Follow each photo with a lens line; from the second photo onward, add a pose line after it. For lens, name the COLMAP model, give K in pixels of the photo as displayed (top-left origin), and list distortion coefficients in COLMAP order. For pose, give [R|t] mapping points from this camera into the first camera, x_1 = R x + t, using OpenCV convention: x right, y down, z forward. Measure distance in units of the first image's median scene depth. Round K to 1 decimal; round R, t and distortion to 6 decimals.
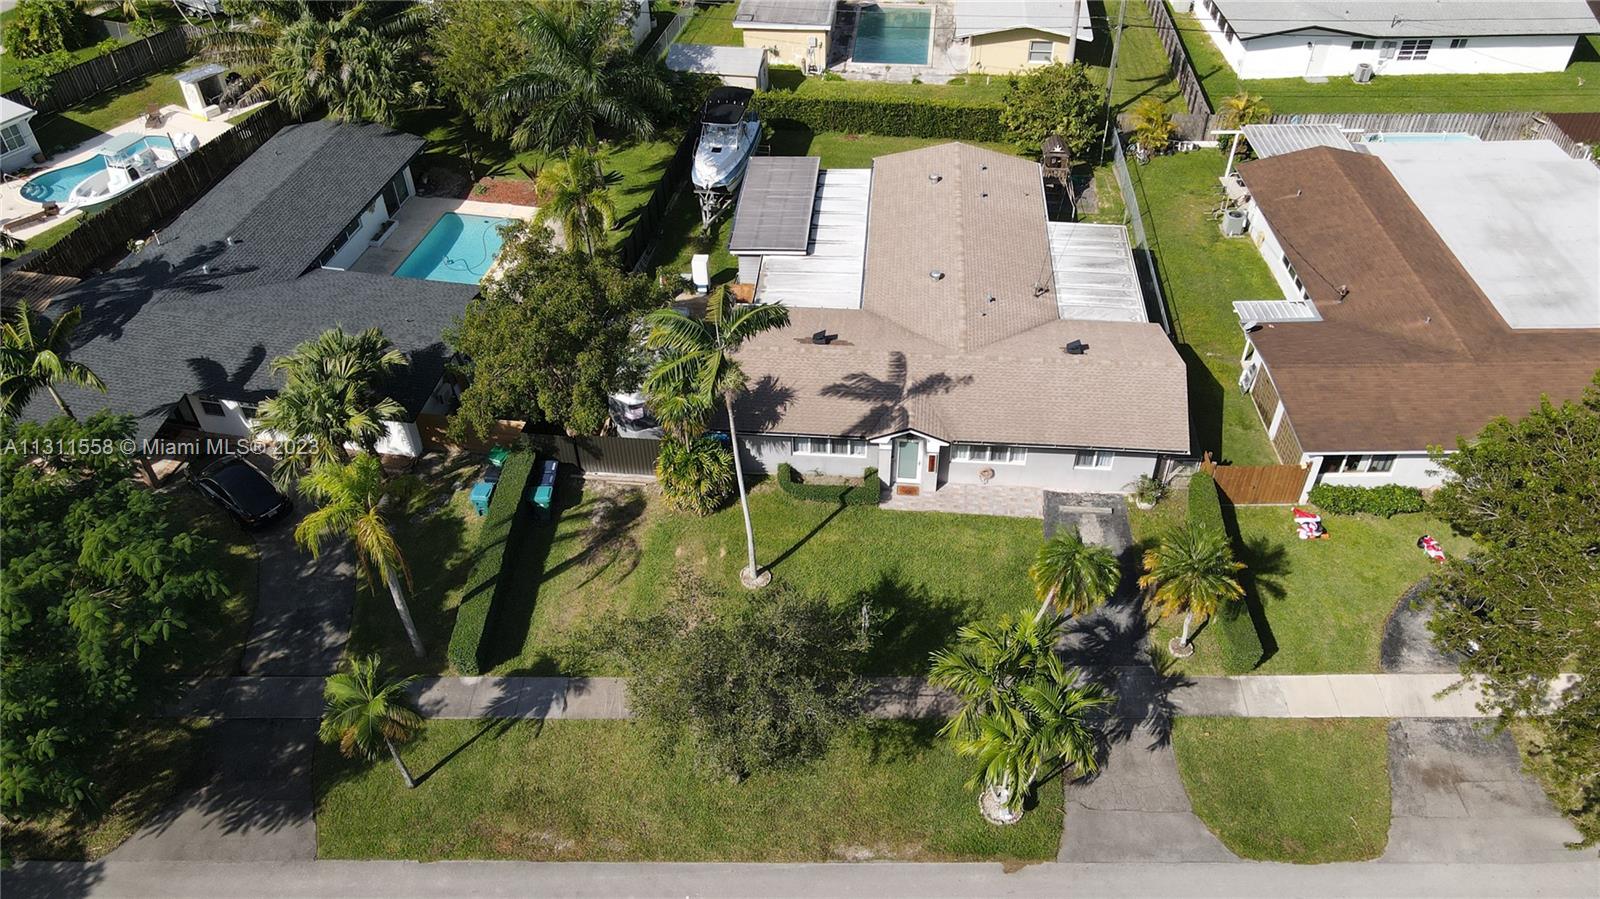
lens RADIAL K [[1177.7, 0, 792.8], [0, 1177.7, 431.2], [0, 0, 1]] dist [0.008756, 0.001503]
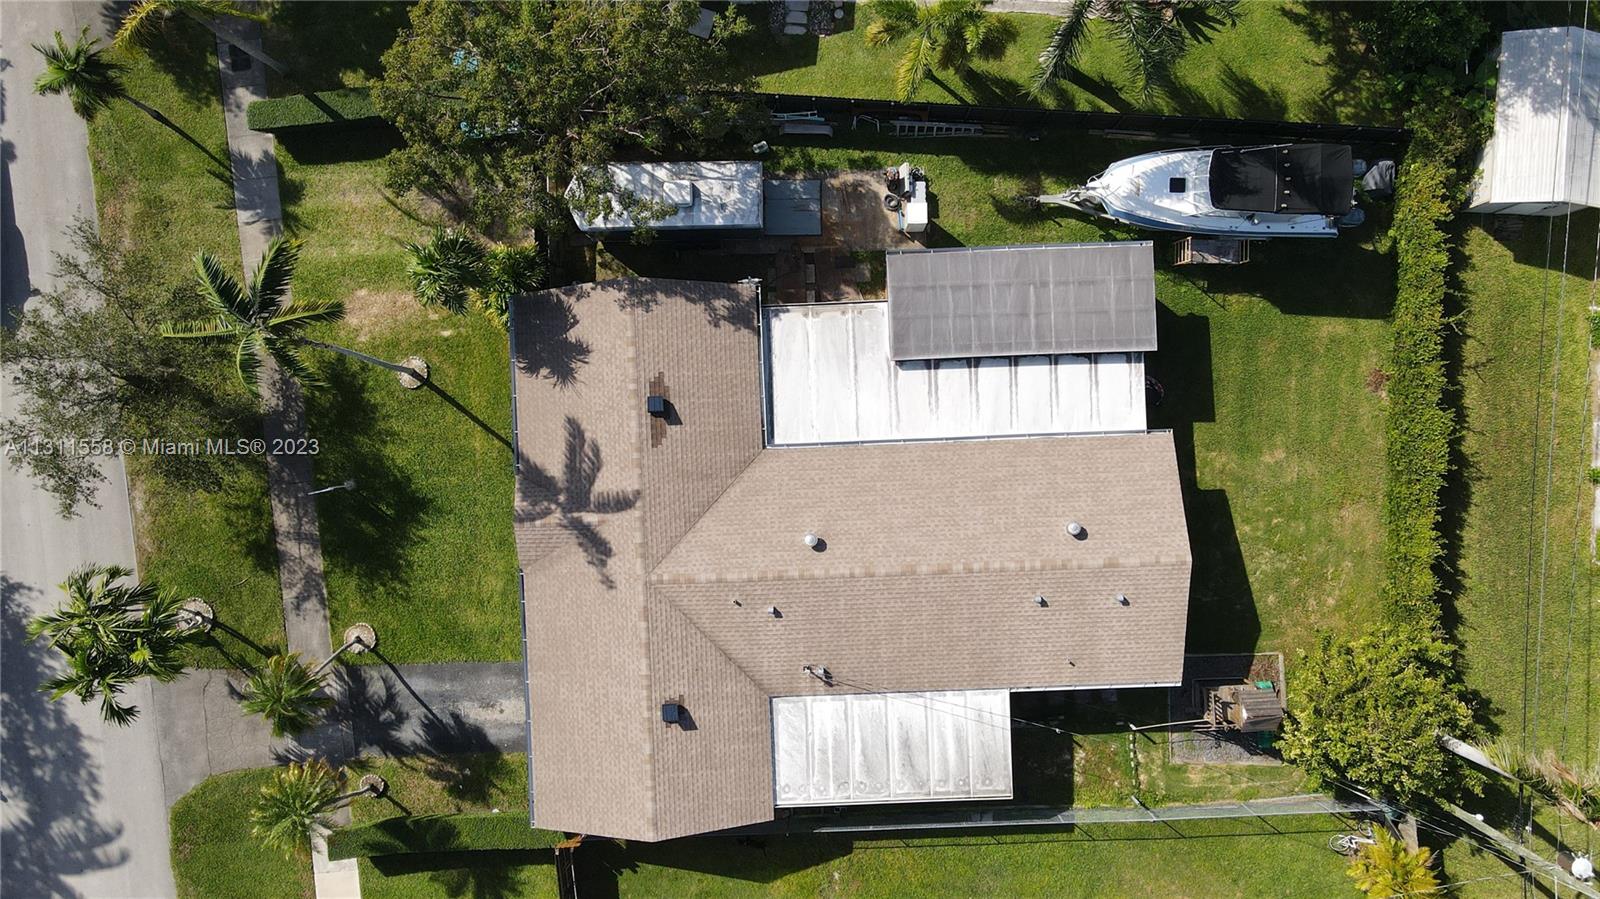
lens RADIAL K [[1156.5, 0, 800.0], [0, 1156.5, 449.5], [0, 0, 1]] dist [-0.003289, 0.002613]
pose [[0.128388, 0.991666, 0.010742, 0.060056], [-0.644460, 0.075194, 0.760932, -0.773870], [0.753783, -0.104617, 0.648743, 0.572921]]
